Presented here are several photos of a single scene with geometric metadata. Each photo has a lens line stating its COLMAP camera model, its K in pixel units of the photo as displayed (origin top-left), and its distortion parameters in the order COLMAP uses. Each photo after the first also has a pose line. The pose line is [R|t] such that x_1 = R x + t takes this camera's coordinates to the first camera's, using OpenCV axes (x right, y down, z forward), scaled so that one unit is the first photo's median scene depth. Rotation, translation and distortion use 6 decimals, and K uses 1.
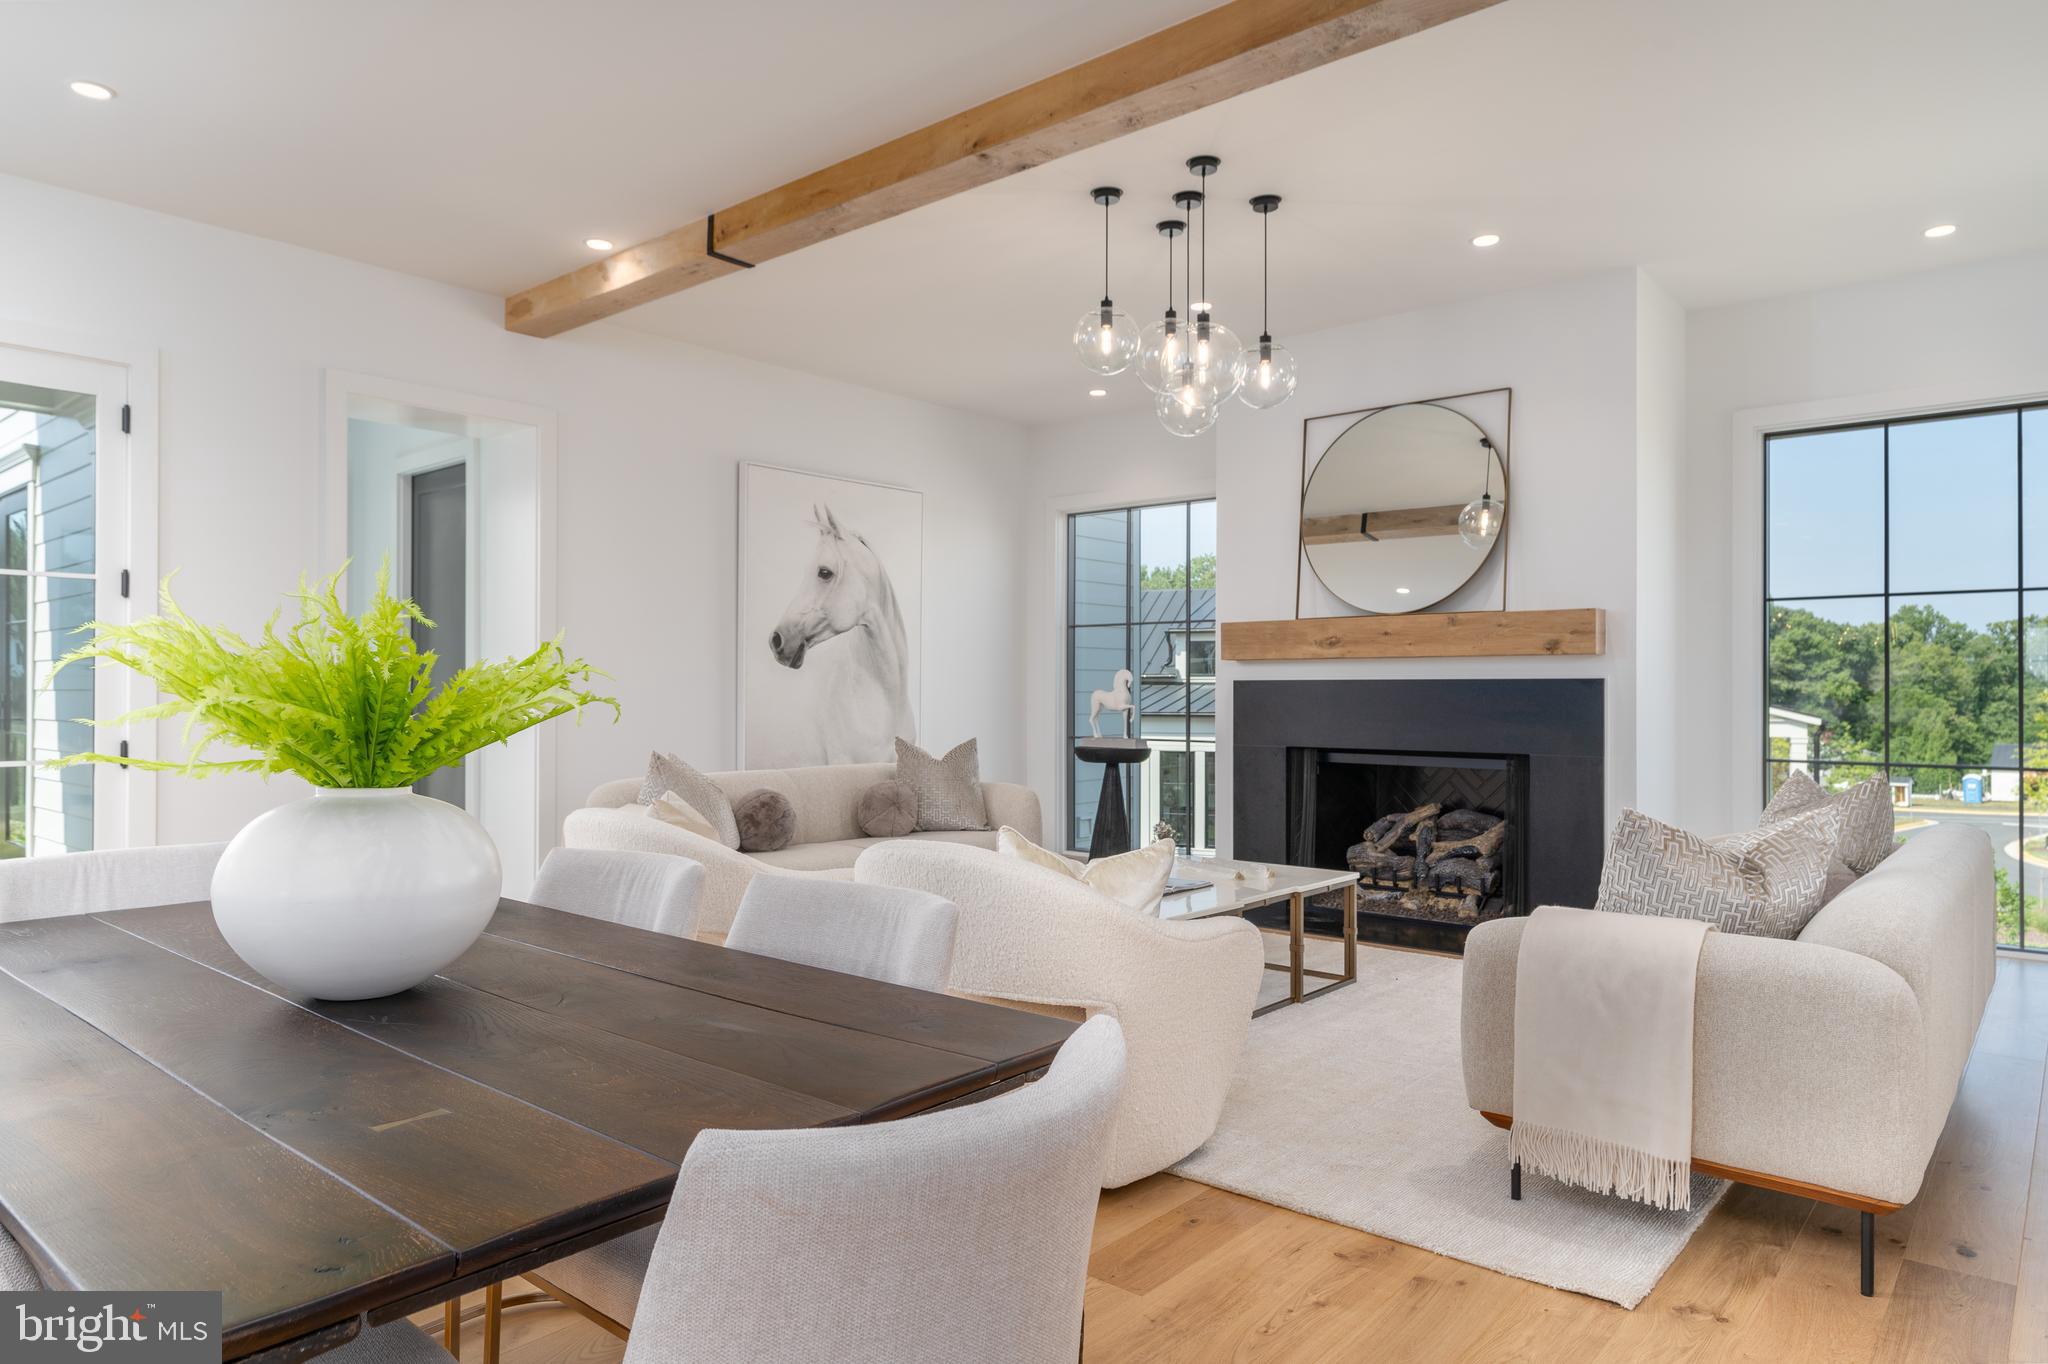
lens RADIAL K [[1259.9, 0, 1002.6], [0, 1259.9, 681.1], [0, 0, 1]] dist [0.001232, 0.003615]
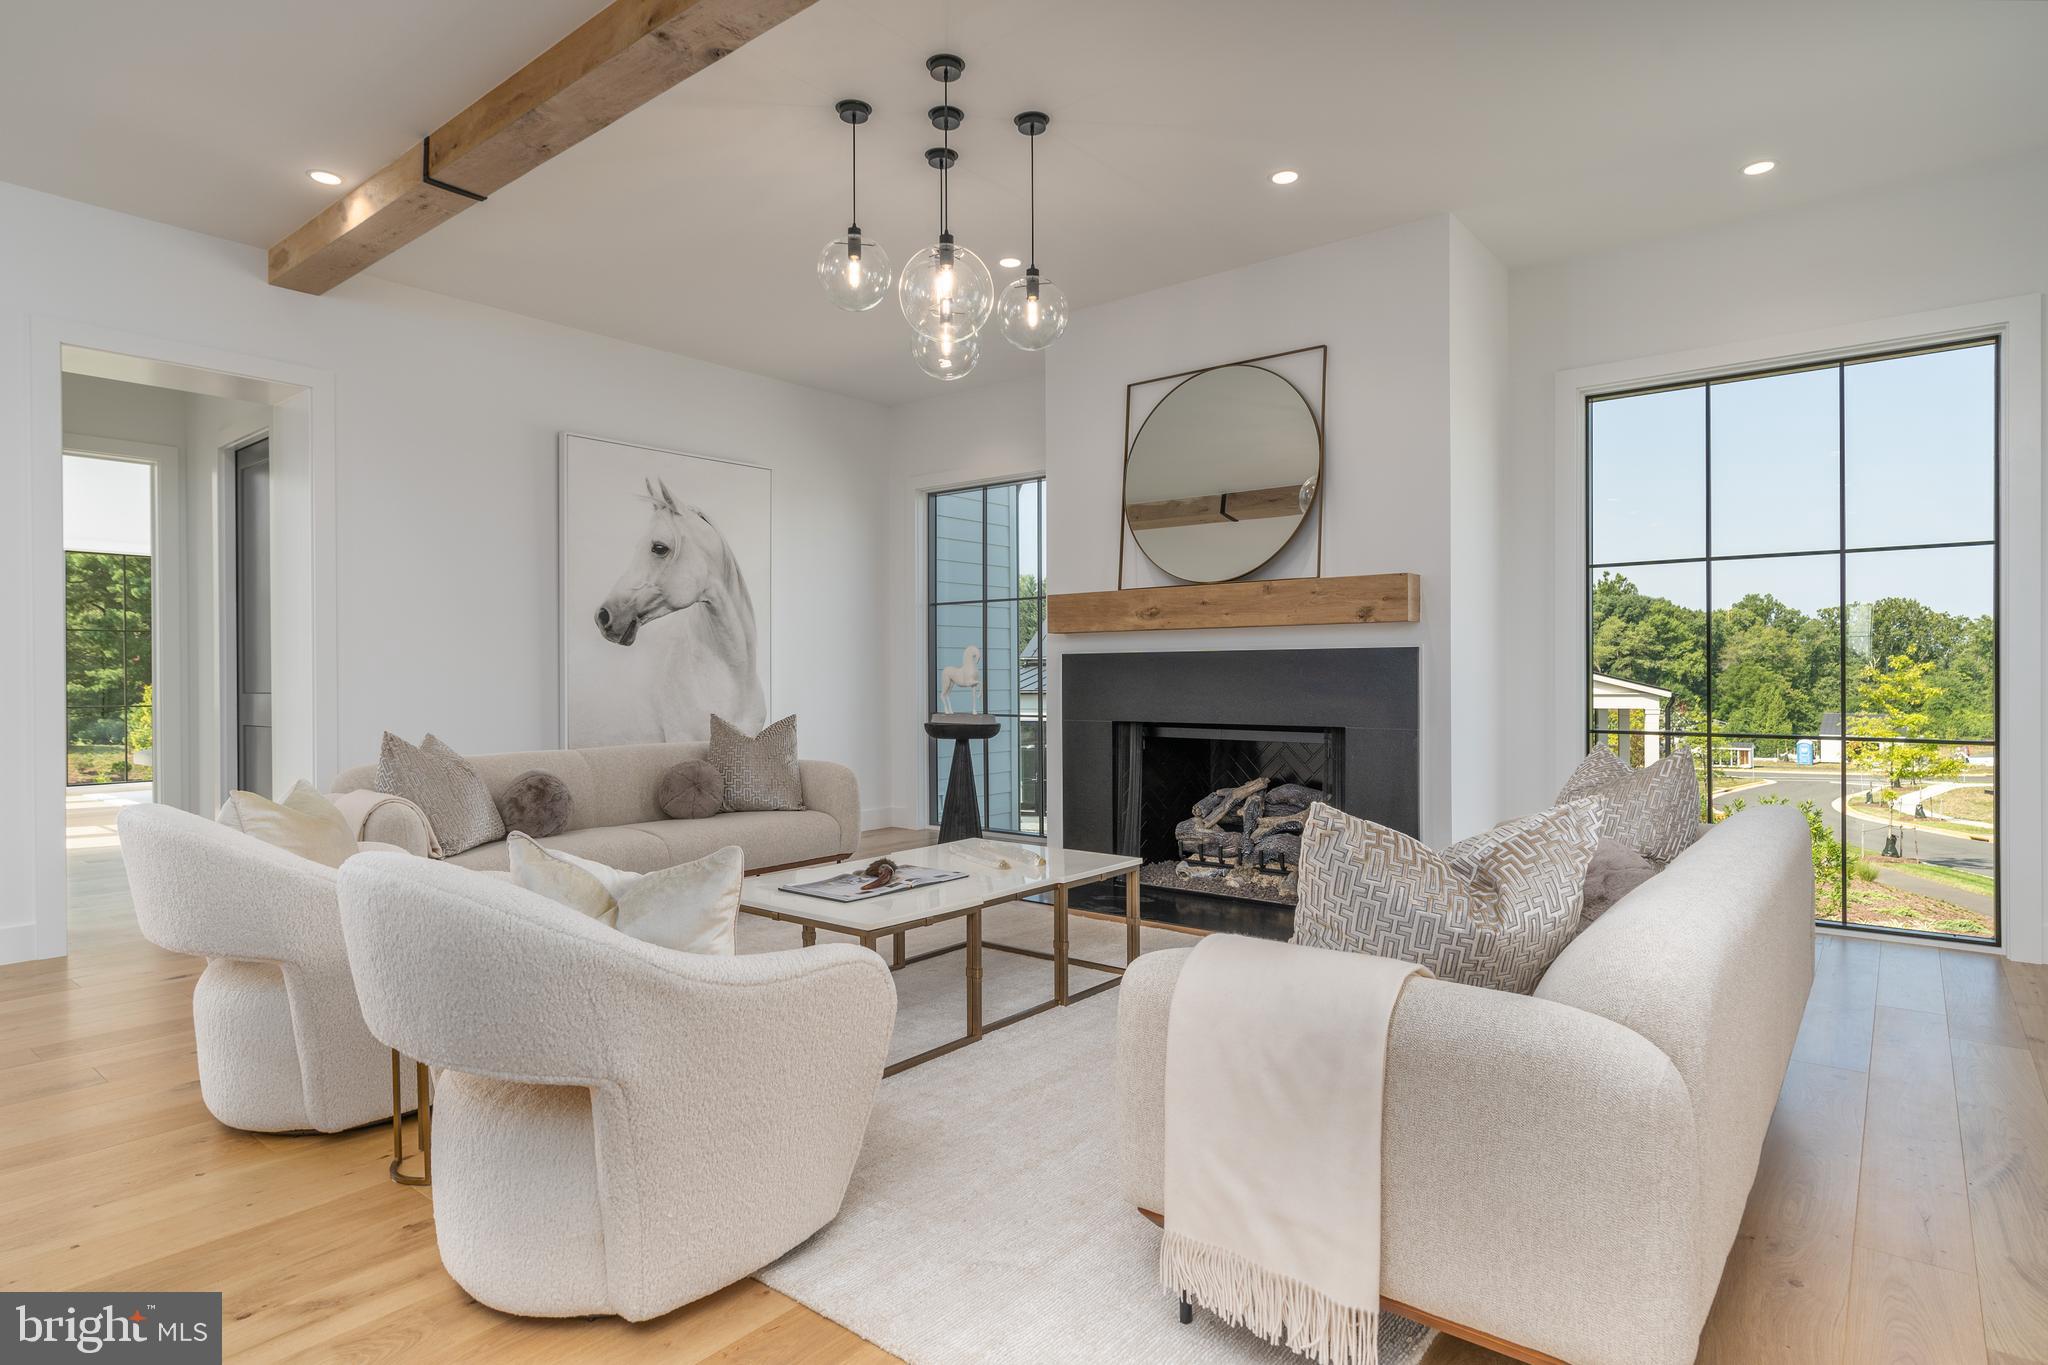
lens RADIAL K [[1099.6, 0, 1012.1], [0, 1099.6, 674.2], [0, 0, 1]] dist [-0.000255, 0.000269]
pose [[0.999533, -0.006571, 0.029843, 0.122310], [0.006323, 0.999945, 0.008404, 0.008027], [-0.029896, -0.008211, 0.999519, 0.149718]]
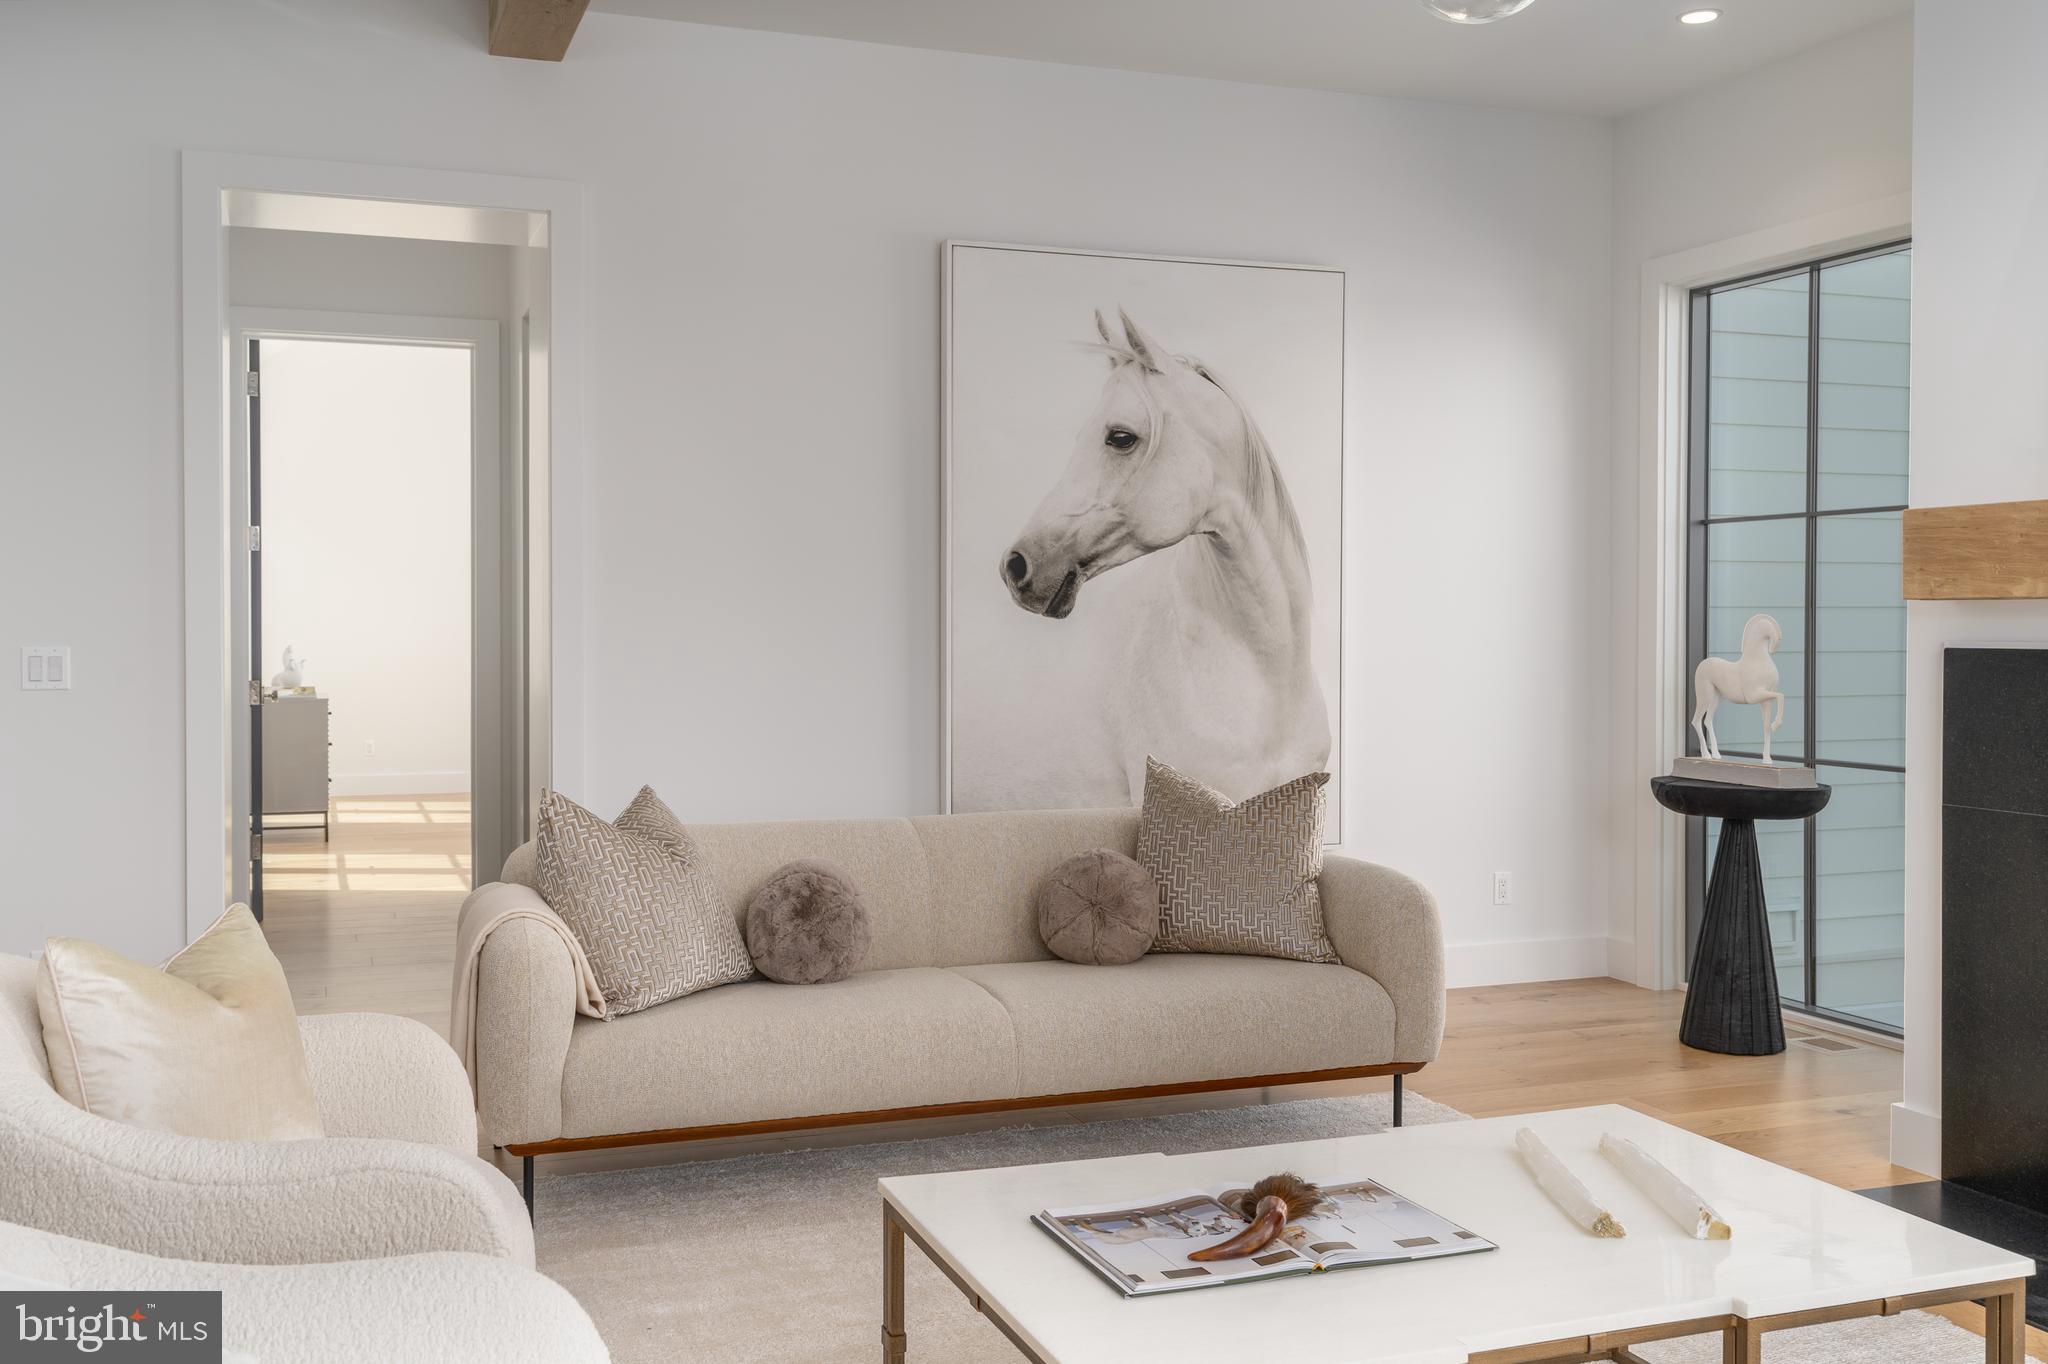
lens RADIAL K [[1827.7, 0, 939.8], [0, 1827.7, 646.9], [0, 0, 1]] dist [0.007337, 0.002274]
pose [[0.868463, 0.005894, -0.495718, 0.200674], [0.005408, 0.999757, 0.021361, -0.015982], [0.495724, -0.021232, 0.868221, 0.325086]]
